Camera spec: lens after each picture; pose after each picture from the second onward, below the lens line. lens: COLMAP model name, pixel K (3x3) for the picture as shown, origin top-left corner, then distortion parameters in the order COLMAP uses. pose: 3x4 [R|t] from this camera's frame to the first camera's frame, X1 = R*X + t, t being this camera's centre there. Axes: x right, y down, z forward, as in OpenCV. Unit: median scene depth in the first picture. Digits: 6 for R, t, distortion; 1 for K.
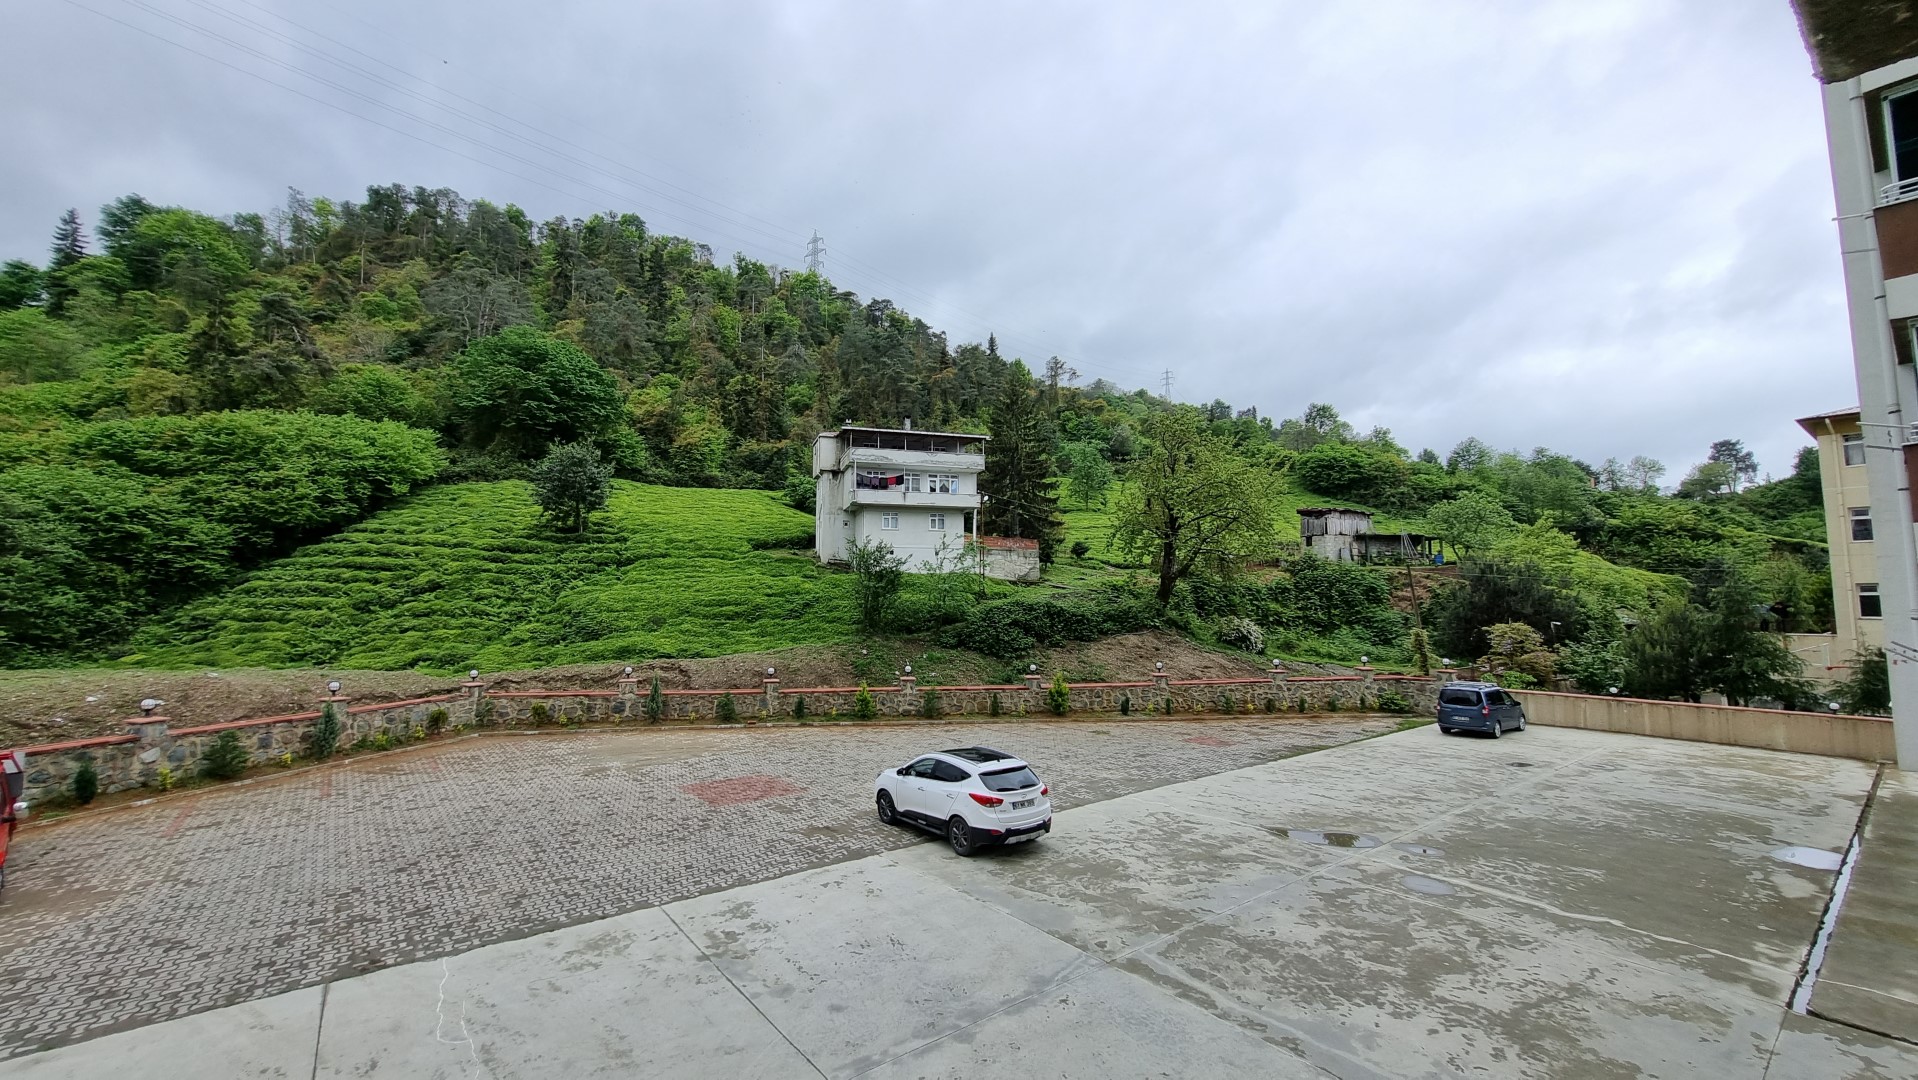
lens RADIAL K [[755.0, 0, 927.6], [0, 755.0, 531.5], [0, 0, 1]] dist [-0.002527, 0.002311]
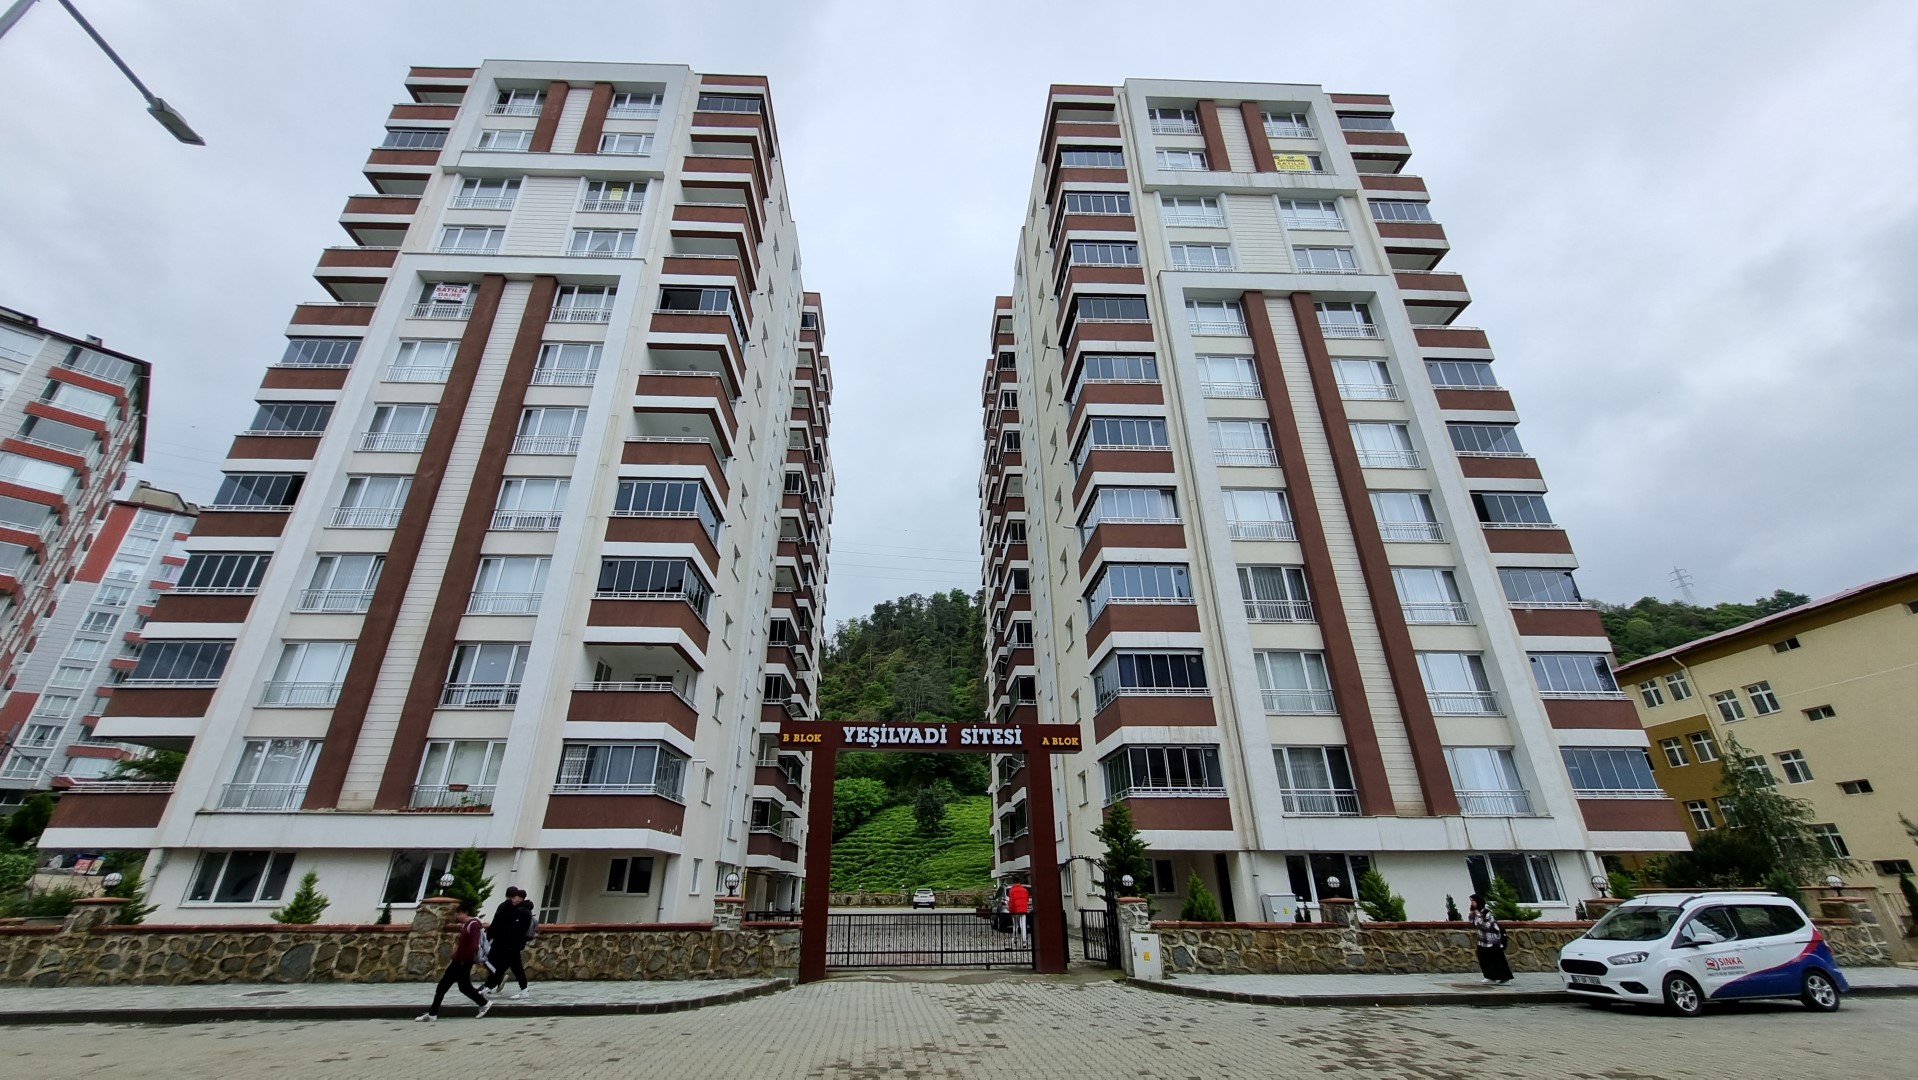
lens RADIAL K [[755.0, 0, 927.6], [0, 755.0, 531.5], [0, 0, 1]] dist [-0.002527, 0.002311]
pose [[0.818867, -0.253974, -0.514737, 0.778834], [0.056920, 0.928291, -0.367472, -0.004164], [0.571154, 0.271612, 0.774604, -0.801028]]
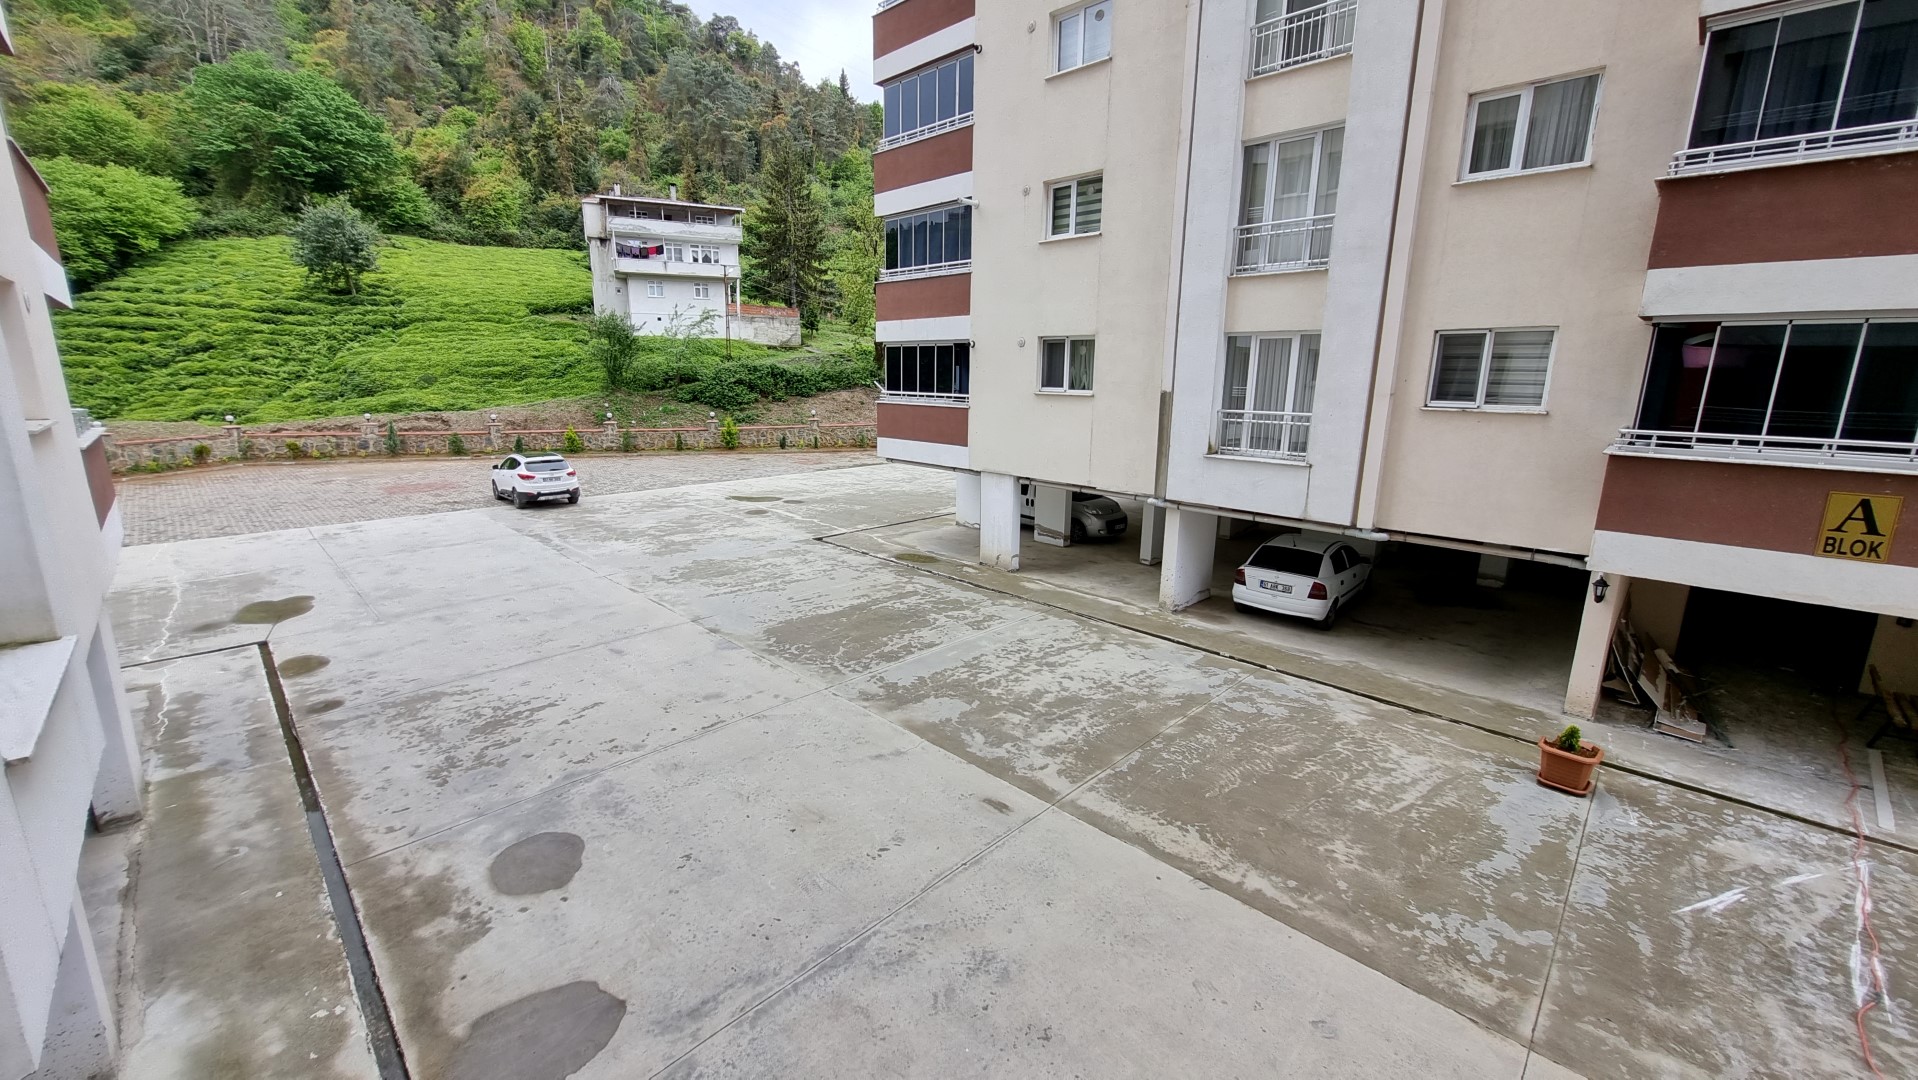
lens RADIAL K [[755.0, 0, 927.6], [0, 755.0, 531.5], [0, 0, 1]] dist [-0.002527, 0.002311]
pose [[0.991067, -0.023955, 0.131194, 0.185708], [-0.016923, 0.953194, 0.301885, -0.015322], [-0.132285, -0.301408, 0.944274, -0.193603]]
